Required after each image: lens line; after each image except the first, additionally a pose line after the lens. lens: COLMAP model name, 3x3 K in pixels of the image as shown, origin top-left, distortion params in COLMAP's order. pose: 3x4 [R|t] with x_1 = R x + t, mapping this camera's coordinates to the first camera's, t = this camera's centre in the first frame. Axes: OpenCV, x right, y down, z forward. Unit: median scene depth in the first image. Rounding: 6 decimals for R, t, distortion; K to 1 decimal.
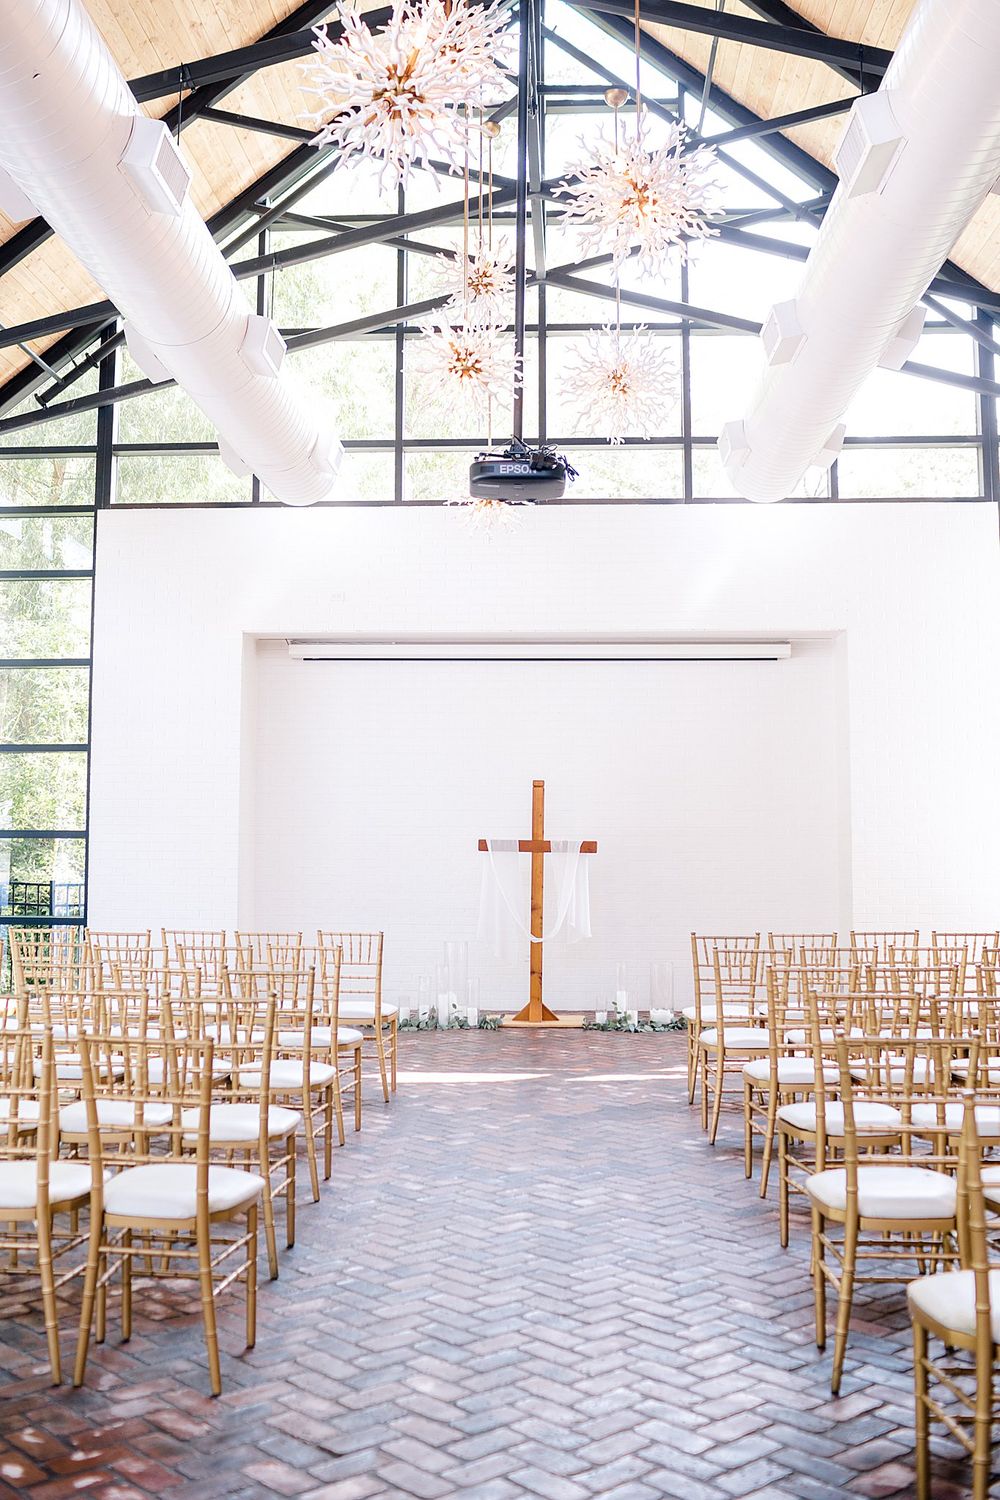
lens RADIAL K [[1460.9, 0, 500.0], [0, 1460.9, 750.0], [0, 0, 1]] dist [-0.172929, 0.002496]
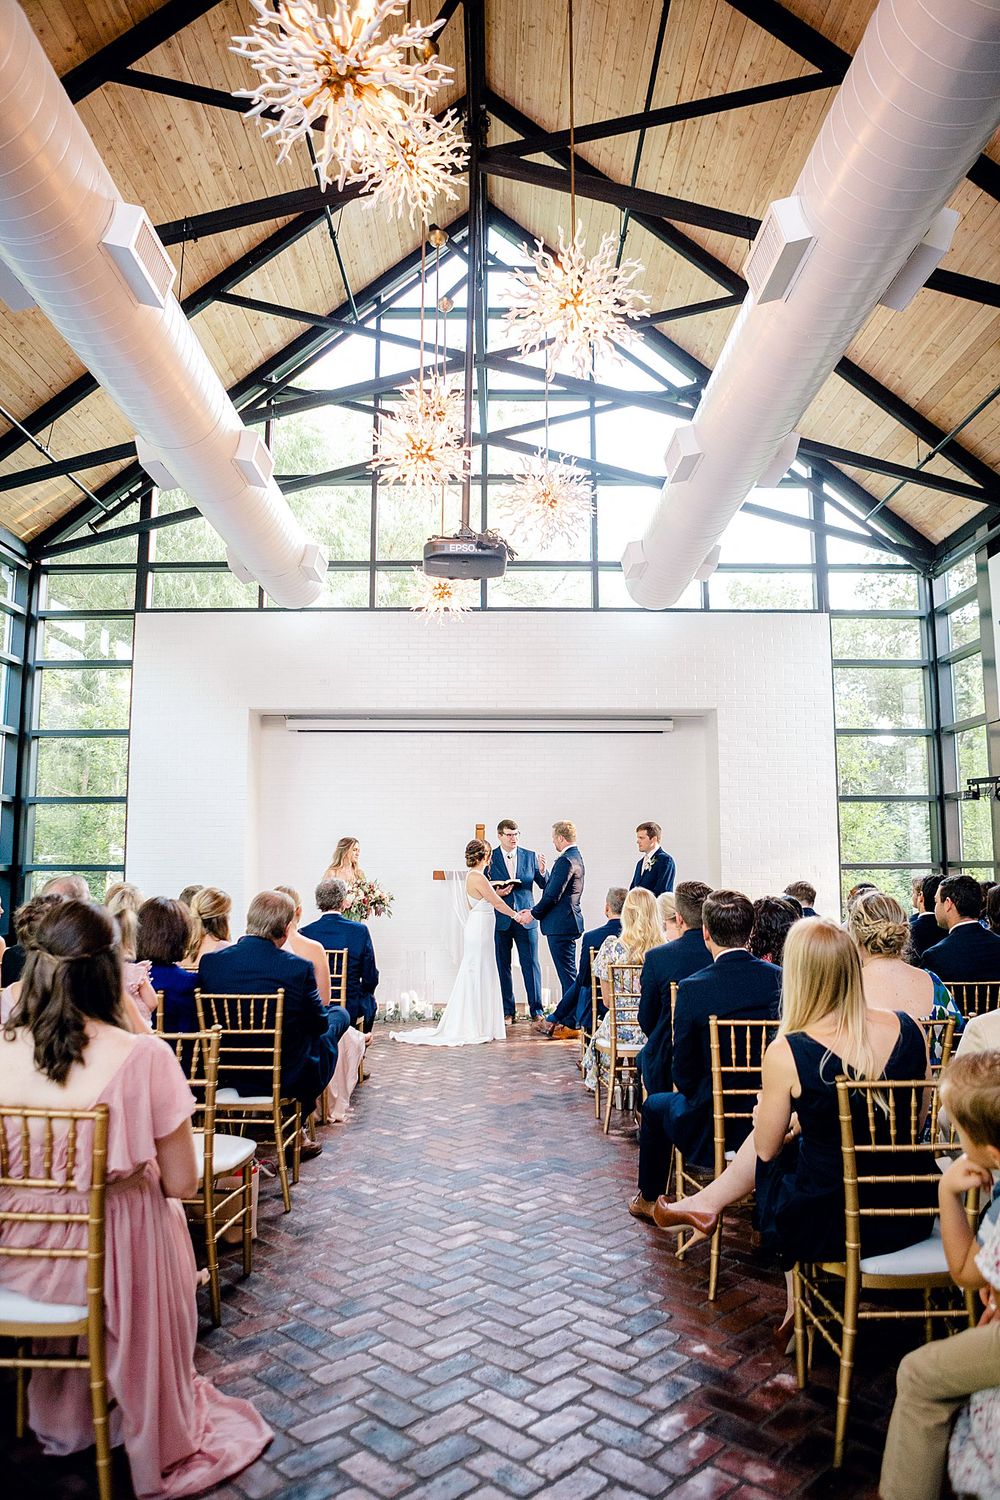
lens RADIAL K [[1045.1, 0, 525.9], [0, 1045.1, 754.4], [0, 0, 1]] dist [-0.081534, 0.002721]
pose [[0.997491, 0.002855, 0.070736, 0.002034], [0.000708, 0.998734, -0.050300, 0.011706], [-0.070790, 0.050224, 0.996226, 0.164802]]
